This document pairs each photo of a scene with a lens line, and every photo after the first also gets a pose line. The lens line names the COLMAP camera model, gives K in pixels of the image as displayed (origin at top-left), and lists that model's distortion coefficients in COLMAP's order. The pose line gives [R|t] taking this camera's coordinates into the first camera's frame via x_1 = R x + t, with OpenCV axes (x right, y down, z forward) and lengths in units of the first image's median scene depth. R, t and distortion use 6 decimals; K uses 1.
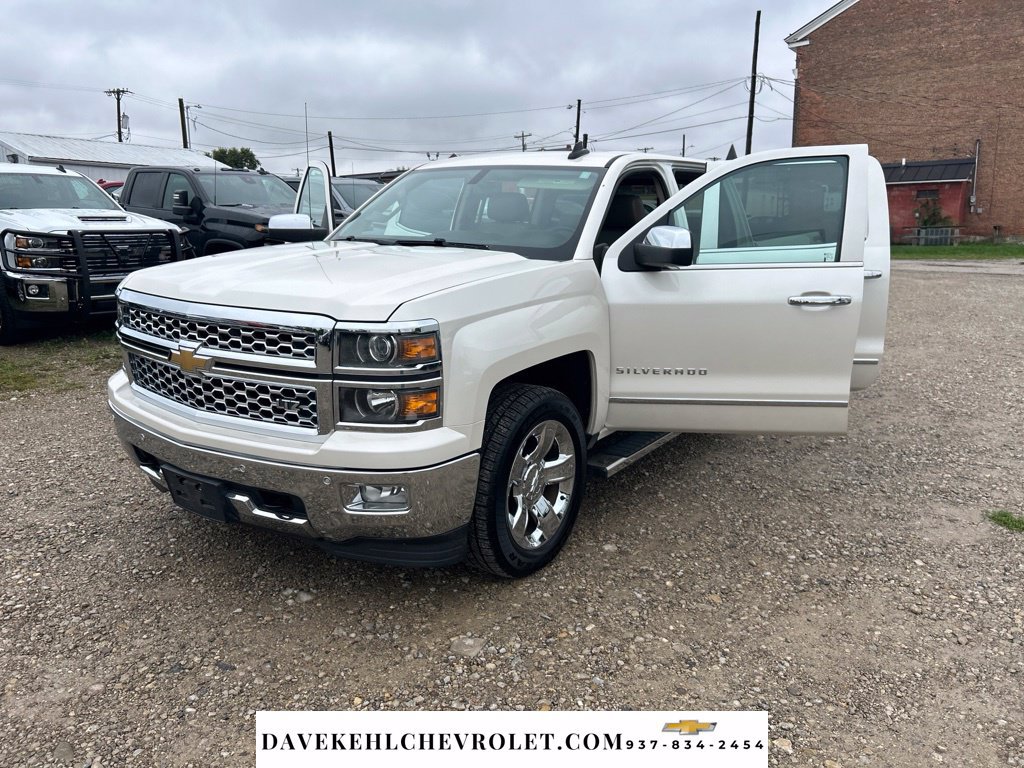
lens RADIAL K [[769.2, 0, 506.0], [0, 769.2, 363.4], [0, 0, 1]] dist [0.041850, -0.044879]
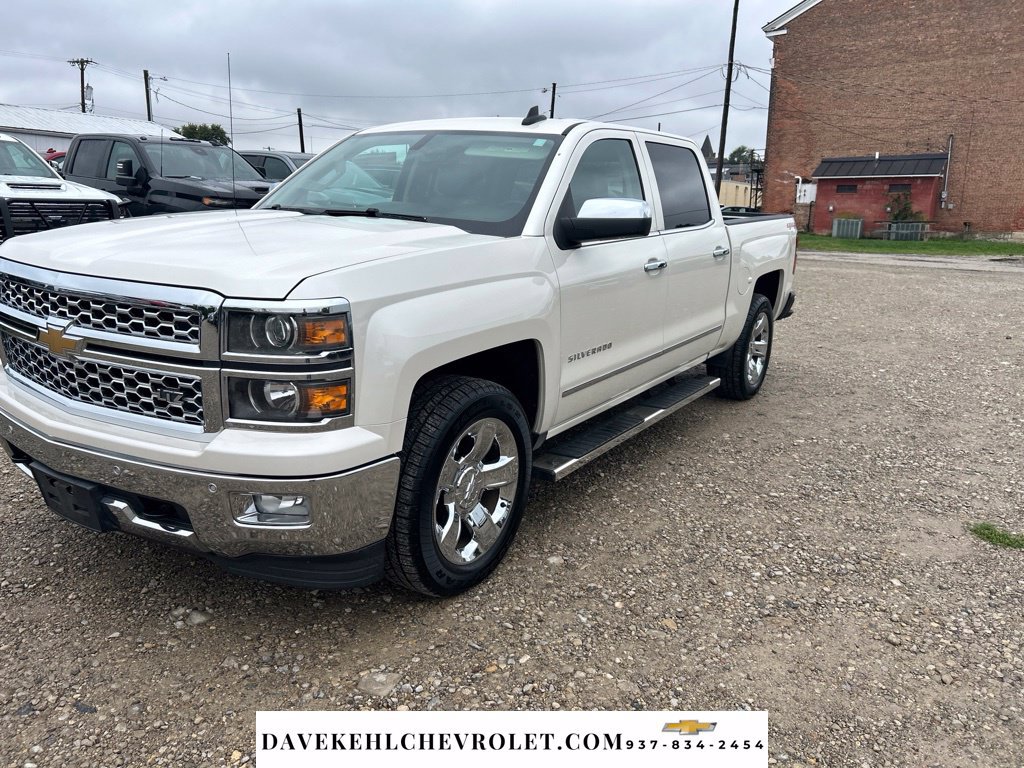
lens RADIAL K [[769.2, 0, 498.5], [0, 769.2, 367.5], [0, 0, 1]] dist [0.041850, -0.044879]
pose [[0.999402, 0.019863, 0.028319, 0.043245], [-0.020515, 0.999527, 0.022920, -0.003891], [-0.027850, -0.023487, 0.999336, 0.126358]]
